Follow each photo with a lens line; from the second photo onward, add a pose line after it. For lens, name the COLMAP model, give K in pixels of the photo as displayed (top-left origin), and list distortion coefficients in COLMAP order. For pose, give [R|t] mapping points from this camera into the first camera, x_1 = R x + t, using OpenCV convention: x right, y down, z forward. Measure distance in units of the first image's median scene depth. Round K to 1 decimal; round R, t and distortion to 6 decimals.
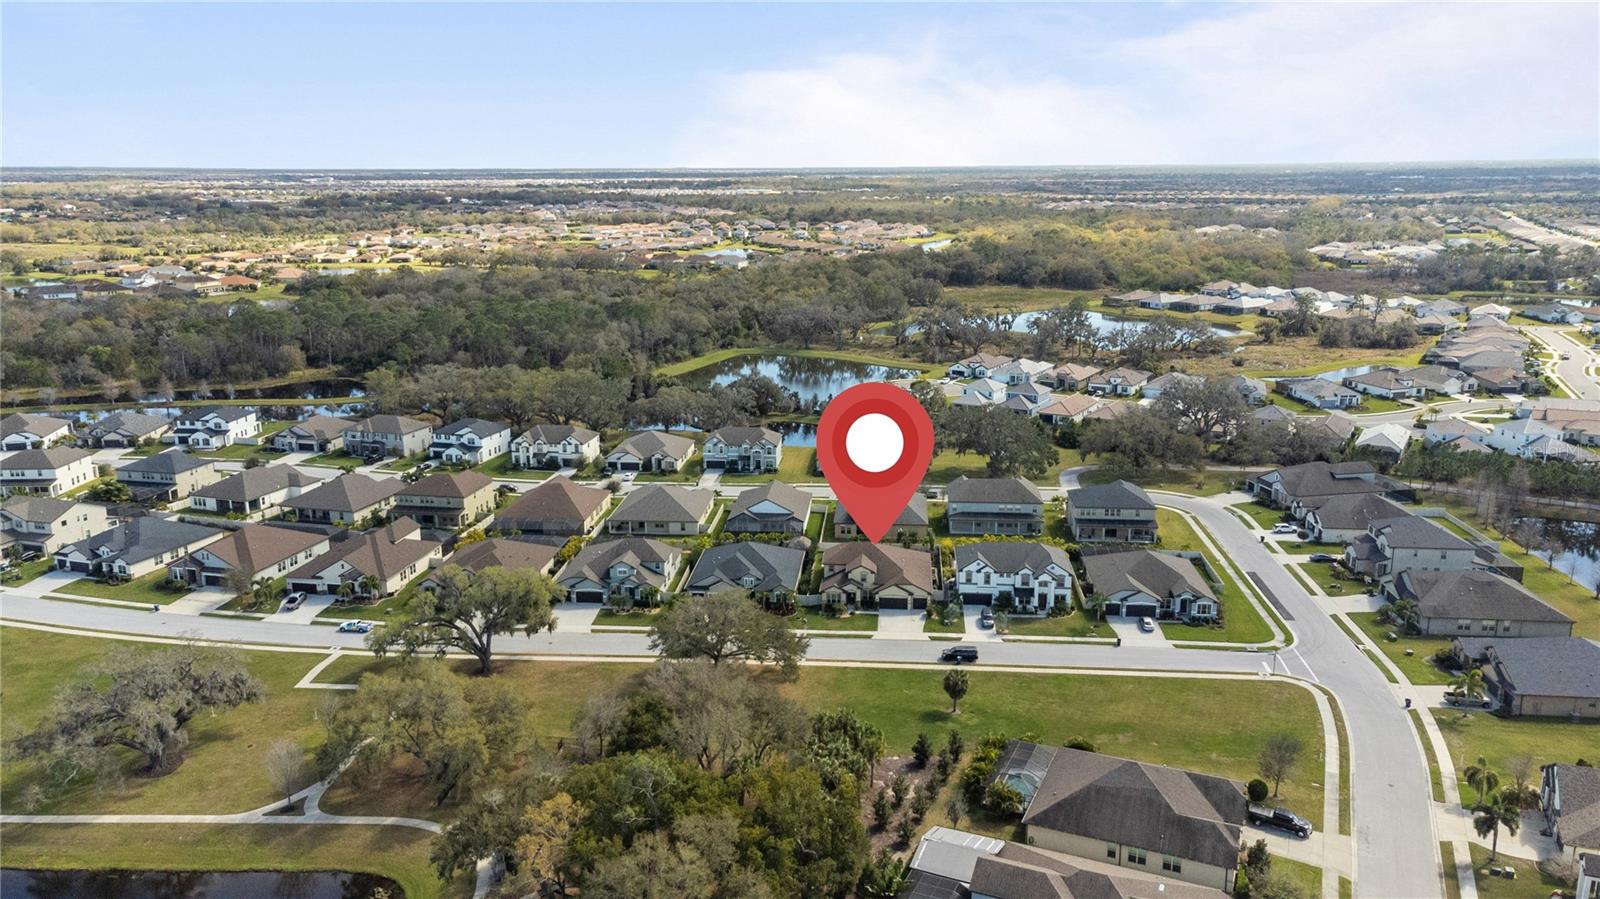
lens RADIAL K [[1186.5, 0, 800.0], [0, 1186.5, 449.5], [0, 0, 1]] dist [0.043185, 0.002547]
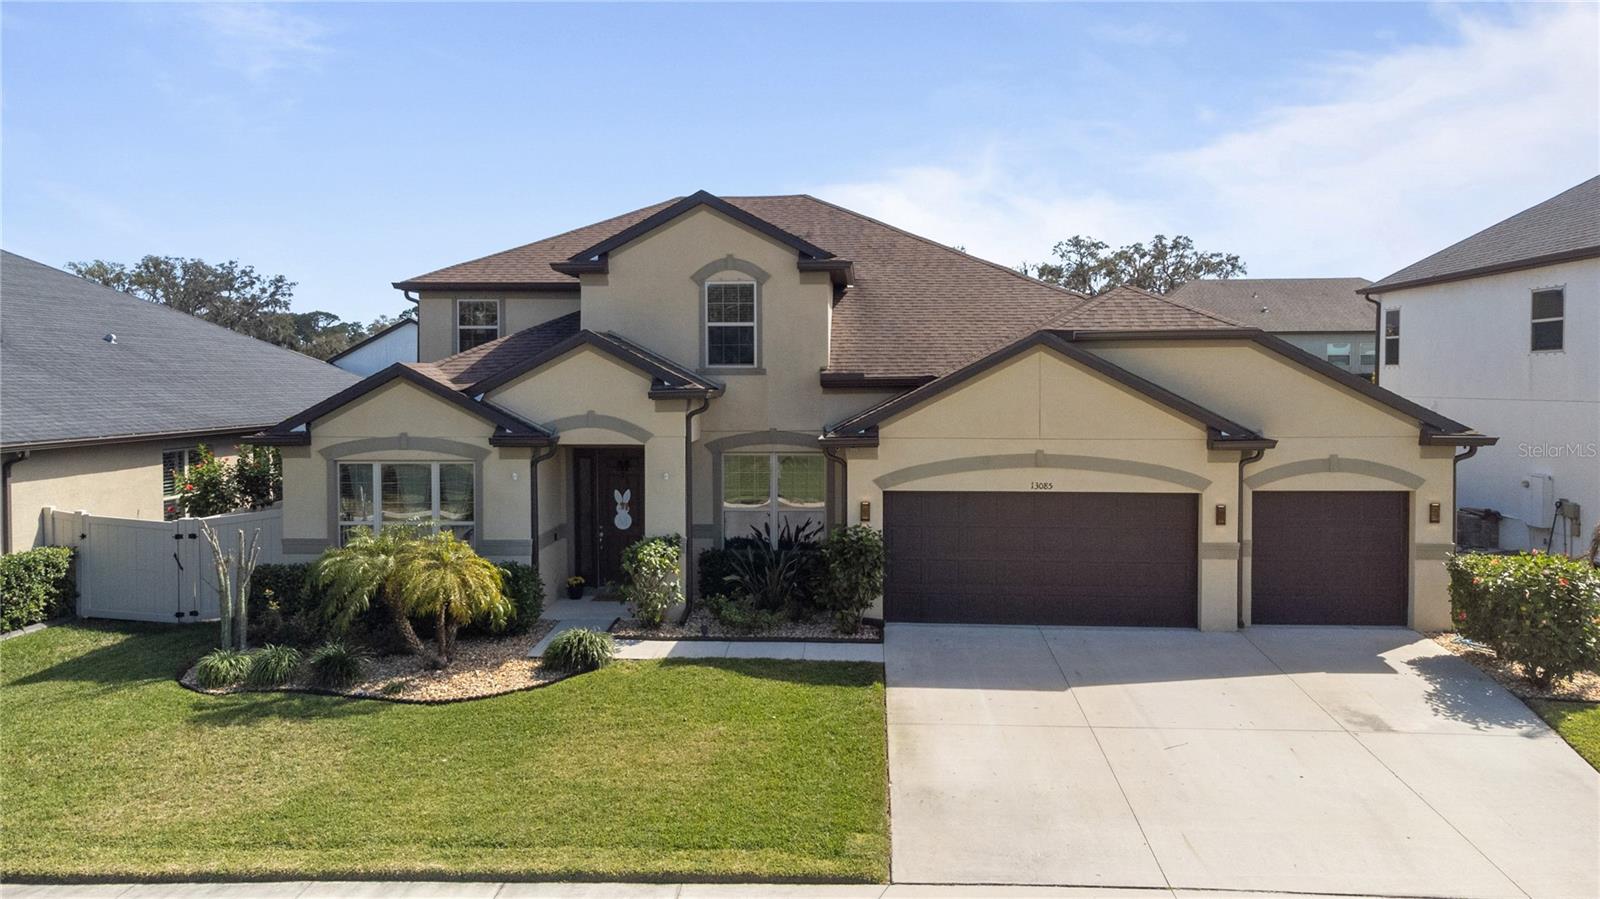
lens RADIAL K [[1186.5, 0, 800.0], [0, 1186.5, 449.5], [0, 0, 1]] dist [0.043185, 0.002547]
pose [[0.998916, 0.000871, 0.046542, 0.044478], [0.007250, 0.984712, -0.174039, 0.111082], [-0.045982, 0.174188, 0.983638, 0.734240]]
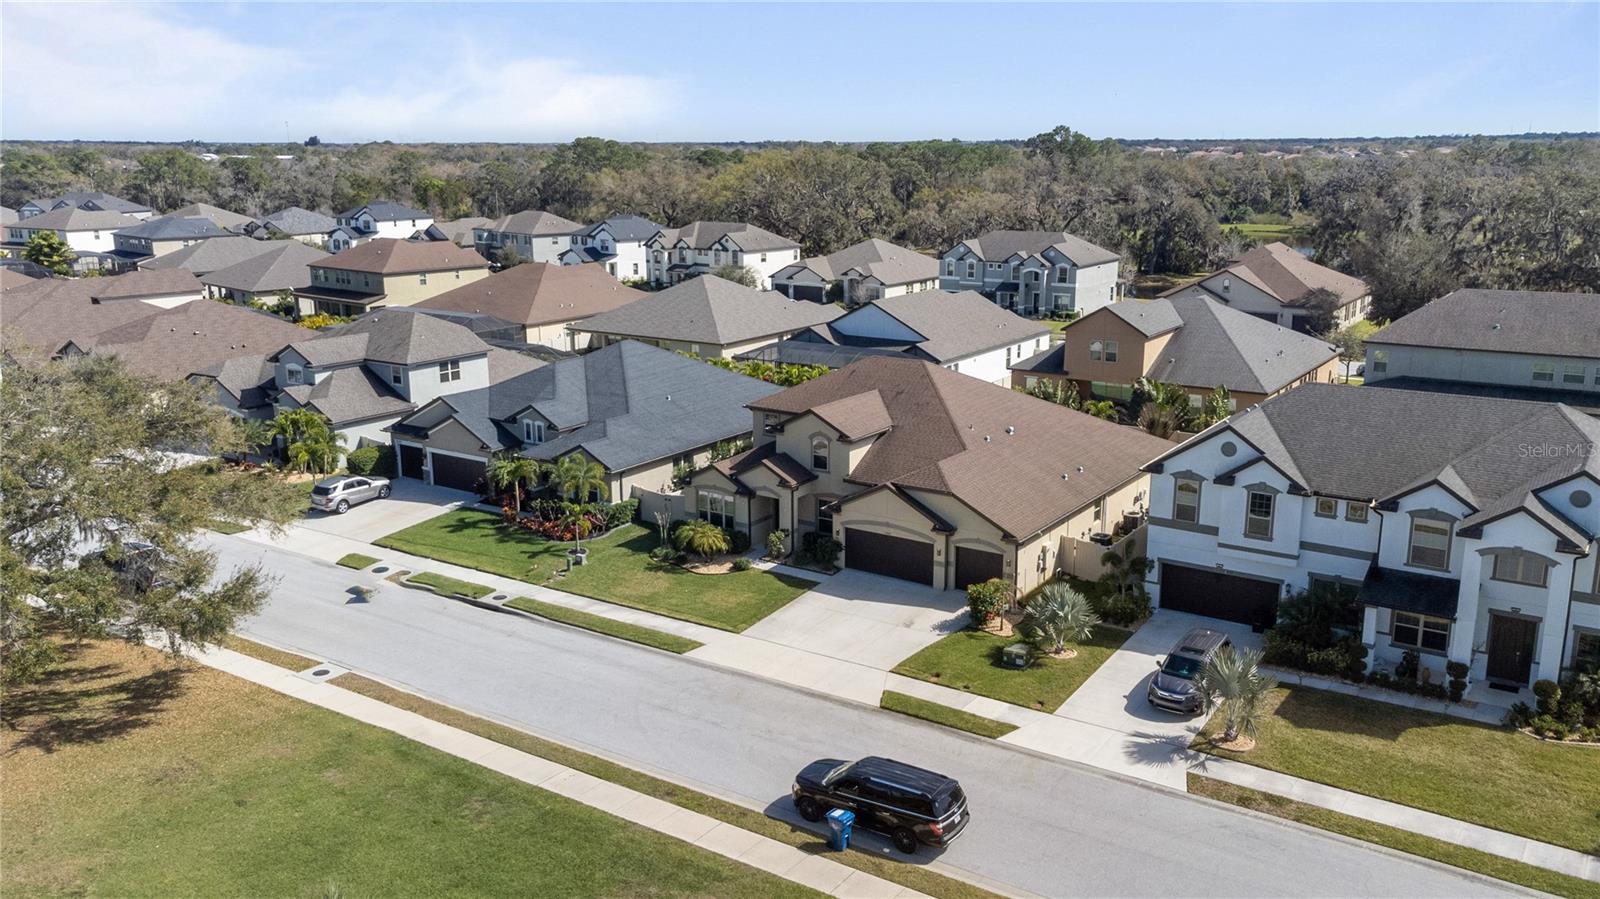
lens RADIAL K [[1278.2, 0, 800.0], [0, 1278.2, 449.5], [0, 0, 1]] dist [0.052910, -0.000760]
pose [[0.878527, 0.113725, -0.463957, 0.157642], [-0.112066, 0.993209, 0.031252, 0.079343], [0.464360, 0.024538, 0.885306, 0.588159]]
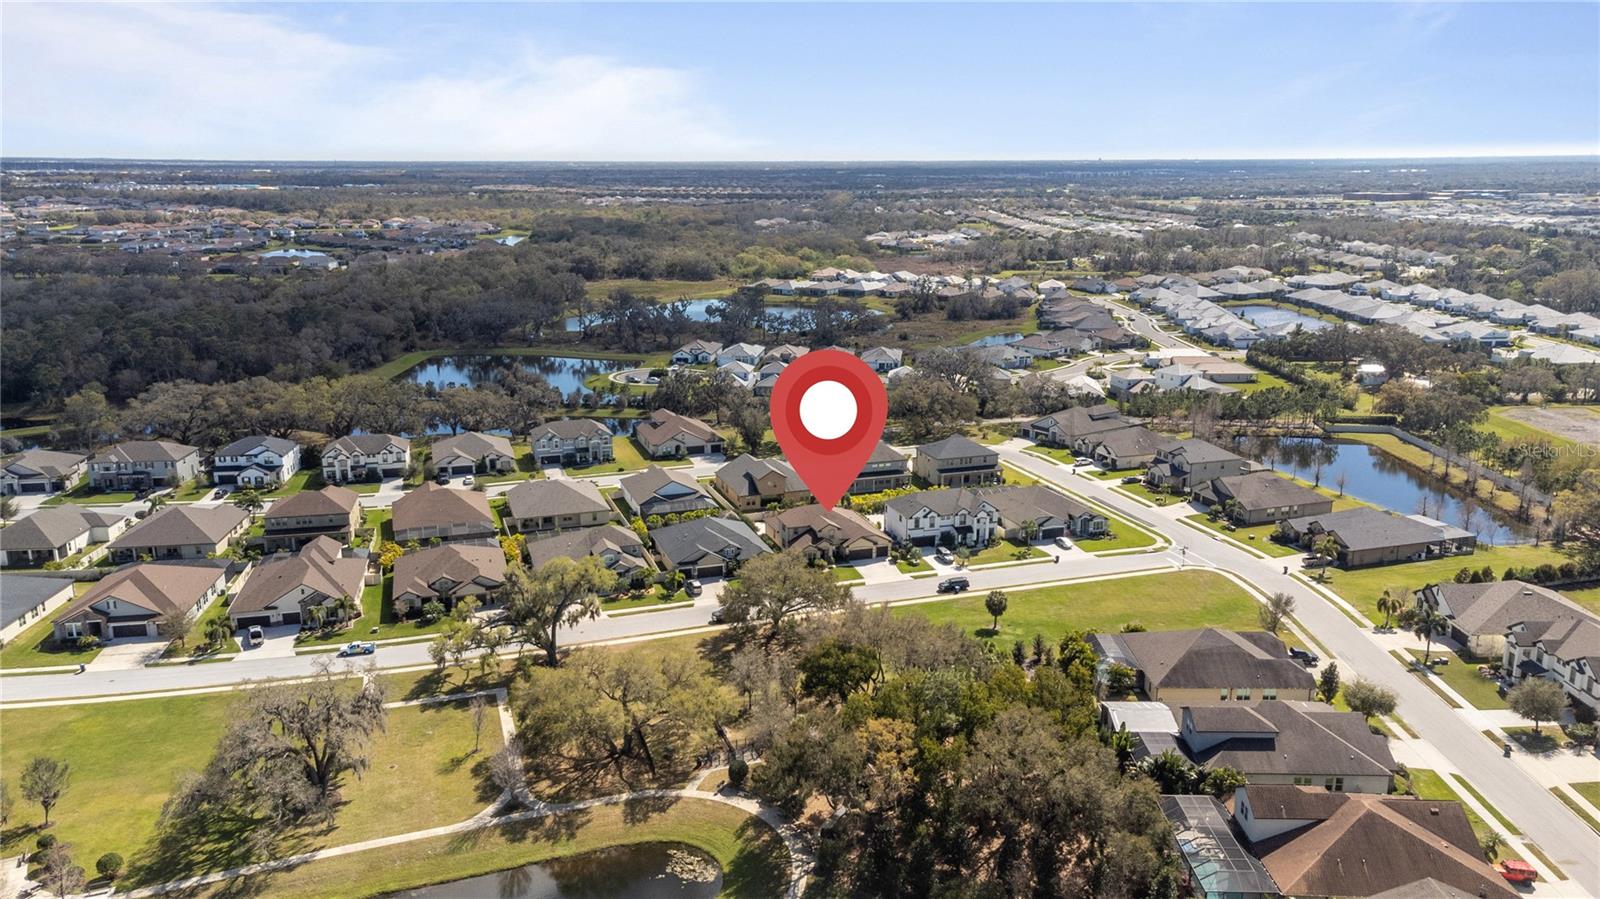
lens RADIAL K [[1186.5, 0, 800.0], [0, 1186.5, 449.5], [0, 0, 1]] dist [0.043185, 0.002547]
pose [[0.917706, -0.091159, 0.386660, -0.320203], [0.089961, 0.995719, 0.021235, 0.002207], [-0.386940, 0.015296, 0.921978, -0.006673]]
